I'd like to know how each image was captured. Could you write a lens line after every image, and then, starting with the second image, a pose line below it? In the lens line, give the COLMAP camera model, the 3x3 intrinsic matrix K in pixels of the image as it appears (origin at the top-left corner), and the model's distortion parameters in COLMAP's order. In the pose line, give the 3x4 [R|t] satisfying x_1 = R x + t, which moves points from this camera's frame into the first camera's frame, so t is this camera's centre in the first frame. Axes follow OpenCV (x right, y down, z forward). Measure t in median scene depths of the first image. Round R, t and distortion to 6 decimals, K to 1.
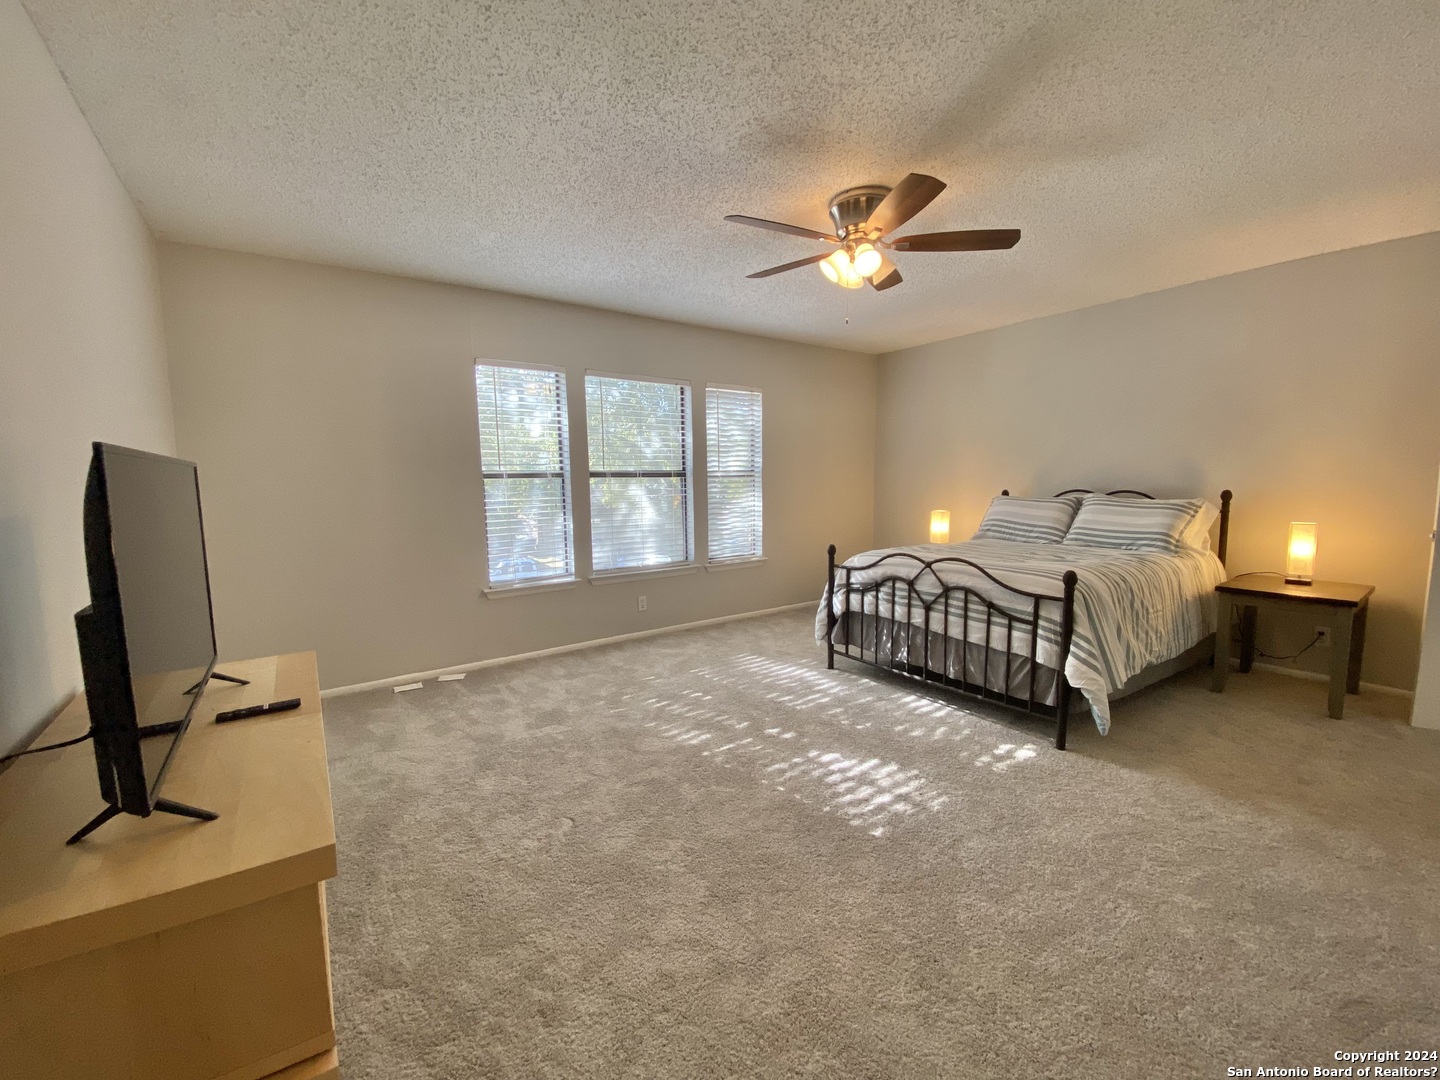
lens RADIAL K [[596.0, 0, 728.2], [0, 596.0, 540.1], [0, 0, 1]] dist [0.000099, -0.002595]
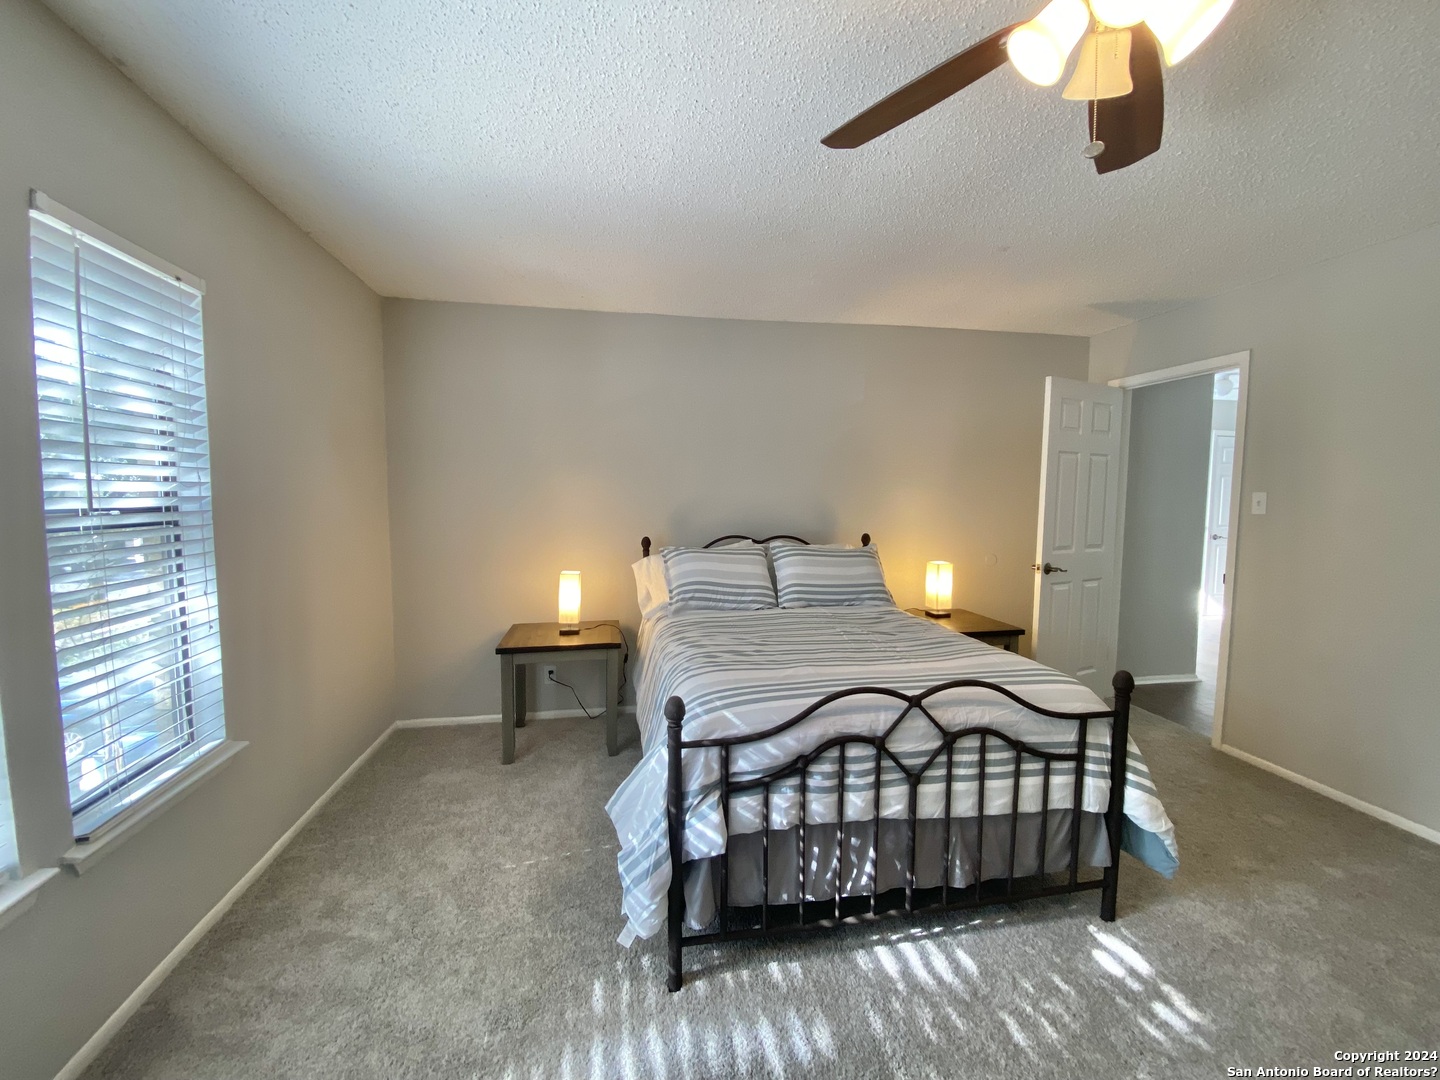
lens RADIAL K [[596.0, 0, 713.6], [0, 596.0, 539.4], [0, 0, 1]] dist [0.000099, -0.002595]
pose [[0.427298, -0.051274, 0.902656, -0.221111], [0.078042, 0.996756, 0.019676, -0.129037], [-0.900736, 0.062038, 0.429913, 0.915314]]
